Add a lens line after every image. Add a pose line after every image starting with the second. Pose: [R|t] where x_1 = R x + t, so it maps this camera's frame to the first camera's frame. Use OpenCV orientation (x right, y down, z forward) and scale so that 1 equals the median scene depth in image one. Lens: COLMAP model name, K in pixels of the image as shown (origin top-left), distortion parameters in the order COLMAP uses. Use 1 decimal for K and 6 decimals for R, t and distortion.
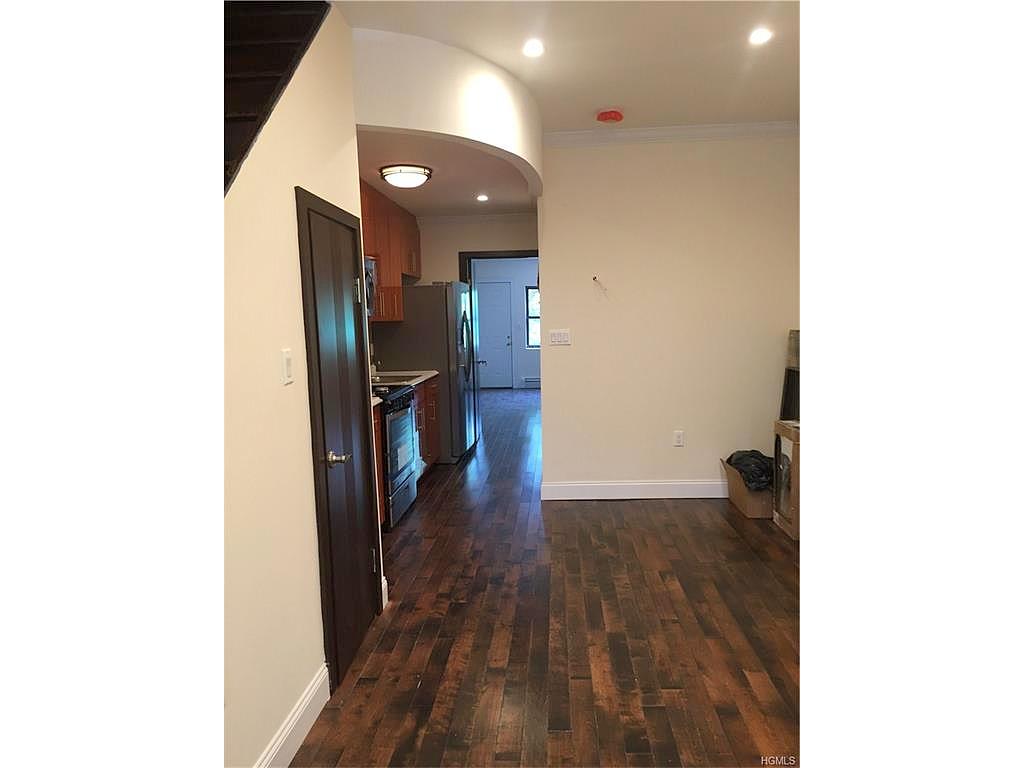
lens RADIAL K [[643.7, 0, 512.0], [0, 643.7, 384.0], [0, 0, 1]] dist [0.057038, -0.000635]
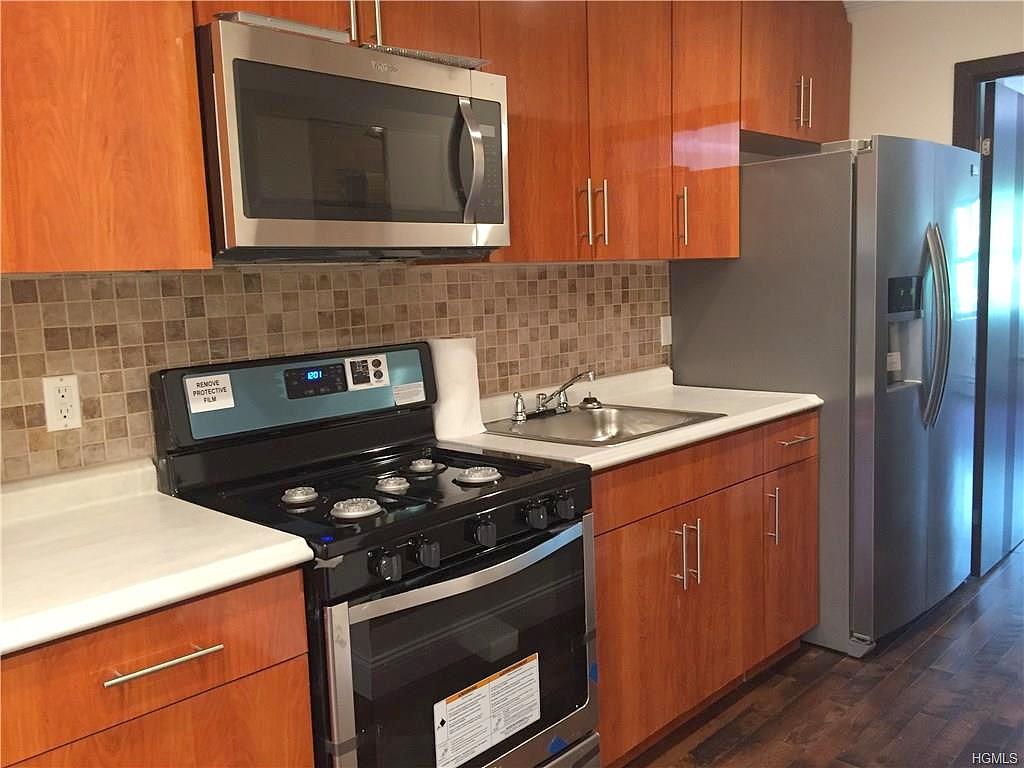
lens RADIAL K [[859.2, 0, 534.3], [0, 859.2, 385.6], [0, 0, 1]] dist [0.042182, -0.000997]
pose [[0.771102, 0.073116, -0.632499, 0.058867], [-0.043521, 0.997114, 0.062208, -0.043247], [0.635222, -0.020442, 0.772059, 0.463109]]
